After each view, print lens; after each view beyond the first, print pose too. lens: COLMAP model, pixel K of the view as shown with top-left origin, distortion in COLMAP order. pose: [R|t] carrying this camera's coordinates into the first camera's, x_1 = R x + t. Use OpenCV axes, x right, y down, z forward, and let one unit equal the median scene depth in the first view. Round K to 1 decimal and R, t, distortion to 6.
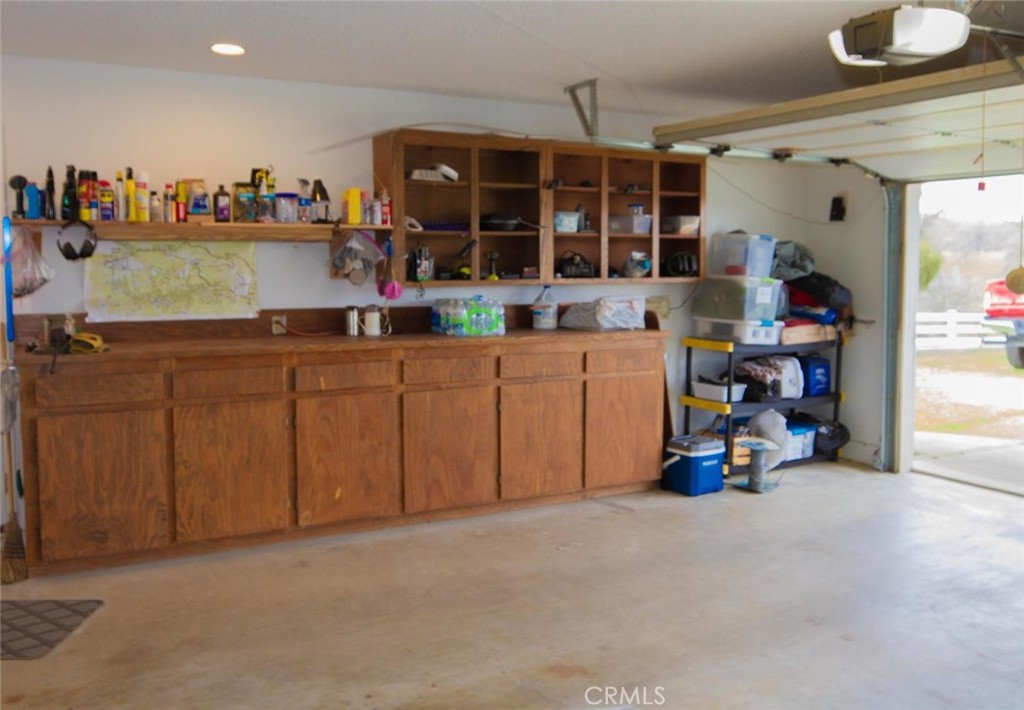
lens RADIAL K [[925.7, 0, 493.7], [0, 925.7, 309.6], [0, 0, 1]] dist [-0.052210, -0.002376]
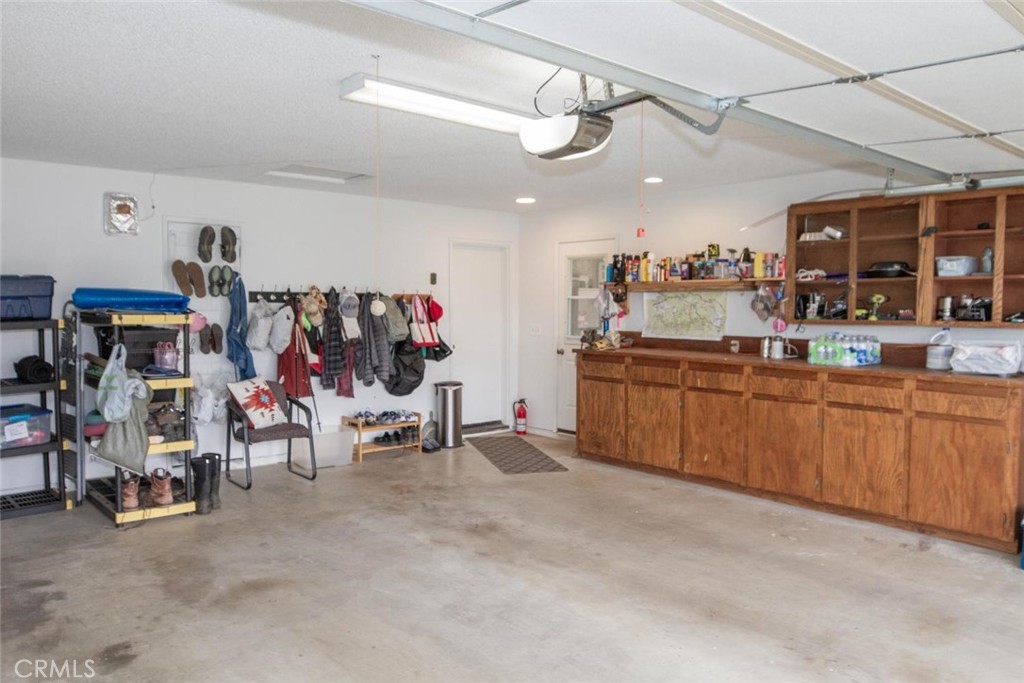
lens RADIAL K [[747.6, 0, 511.7], [0, 747.6, 340.4], [0, 0, 1]] dist [-0.036974, 0.002981]
pose [[0.198278, 0.045561, -0.979086, 0.895279], [-0.056592, 0.997785, 0.034970, -0.015311], [0.978511, 0.048474, 0.200417, 0.410899]]
